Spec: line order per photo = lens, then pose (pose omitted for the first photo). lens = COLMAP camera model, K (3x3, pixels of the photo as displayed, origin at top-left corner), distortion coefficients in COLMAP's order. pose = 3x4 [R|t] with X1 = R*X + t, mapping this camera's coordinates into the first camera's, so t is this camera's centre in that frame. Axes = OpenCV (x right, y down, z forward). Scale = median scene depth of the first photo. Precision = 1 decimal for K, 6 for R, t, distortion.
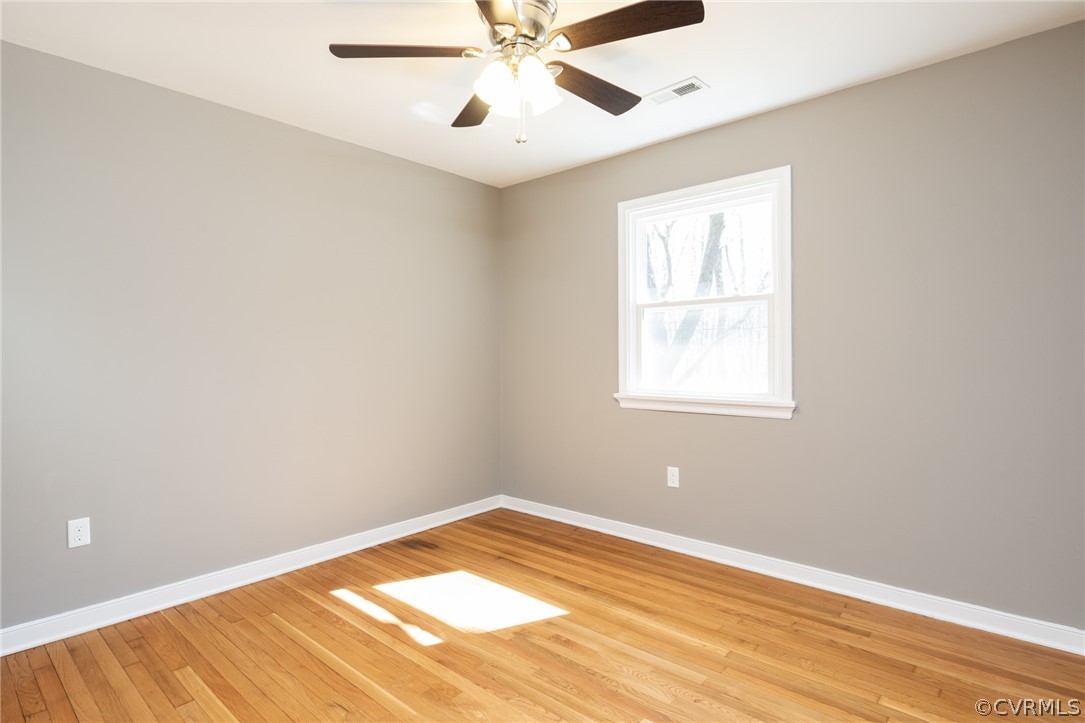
lens RADIAL K [[571.1, 0, 544.9], [0, 571.1, 341.0], [0, 0, 1]] dist [-0.005904, -0.001195]
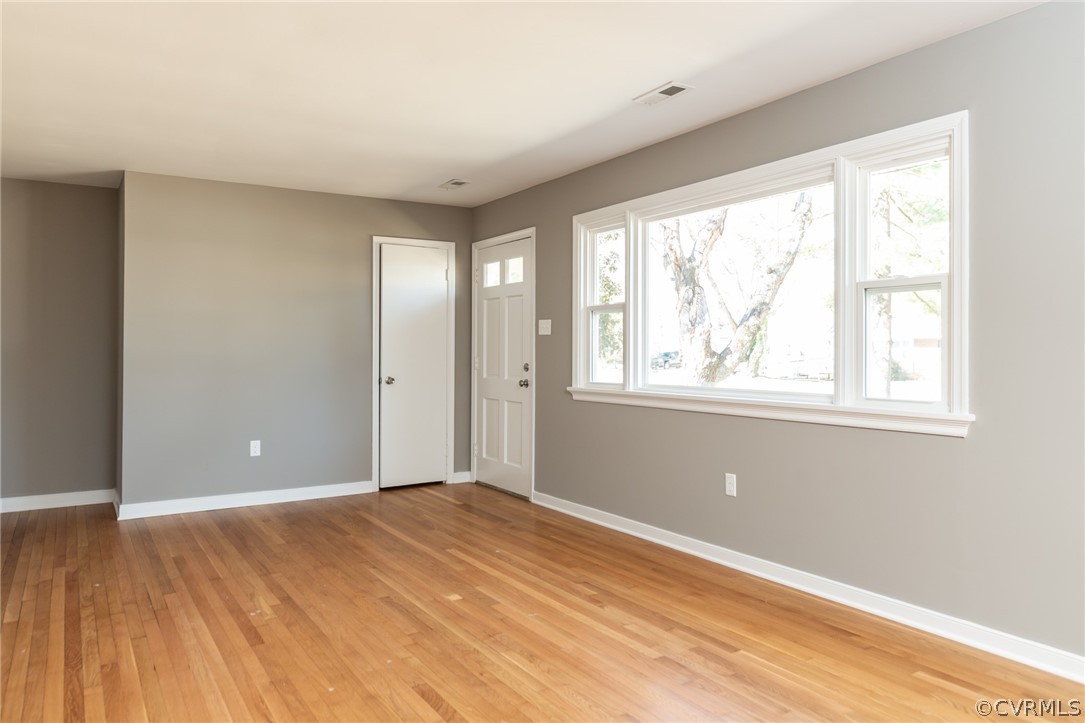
lens RADIAL K [[724.7, 0, 519.9], [0, 724.7, 355.3], [0, 0, 1]] dist [0.006115, -0.000368]
pose [[0.960961, 0.006789, -0.276602, 0.353288], [0.001404, 0.999566, 0.029410, -0.010761], [0.276682, -0.028650, 0.960534, -0.329085]]
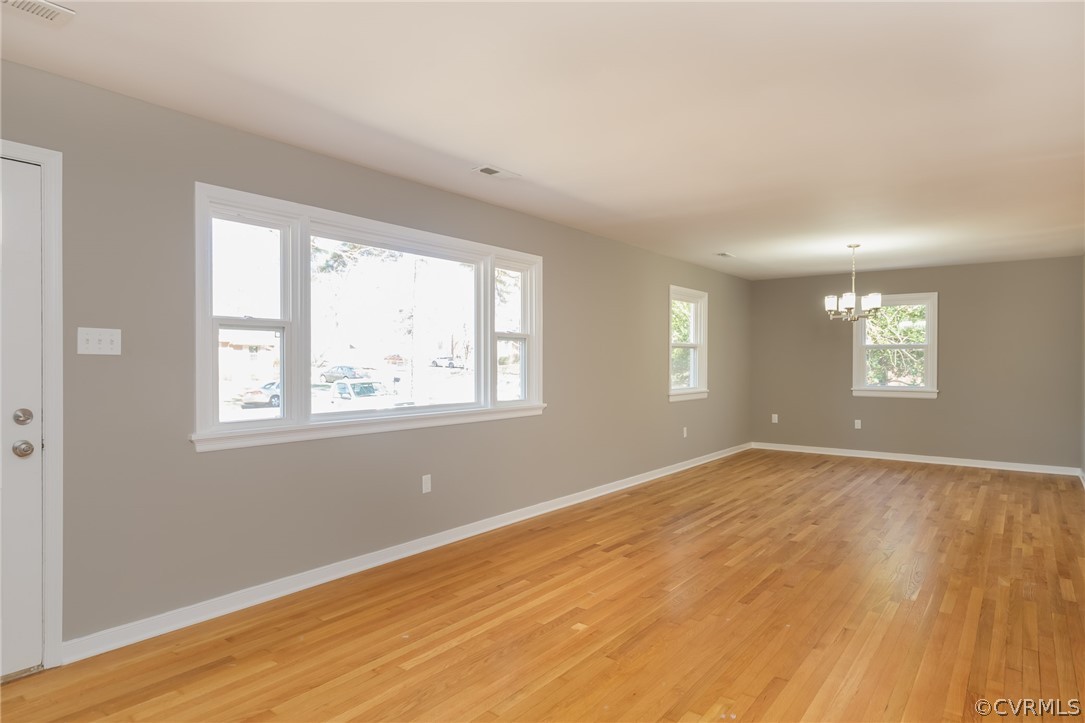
lens RADIAL K [[628.2, 0, 542.5], [0, 628.2, 361.5], [0, 0, 1]] dist [0.004579, 0.001304]
pose [[-0.079405, 0.003407, 0.996837, -0.617475], [-0.026340, 0.999638, -0.005515, -0.010148], [-0.996494, -0.026695, -0.079286, 0.505464]]
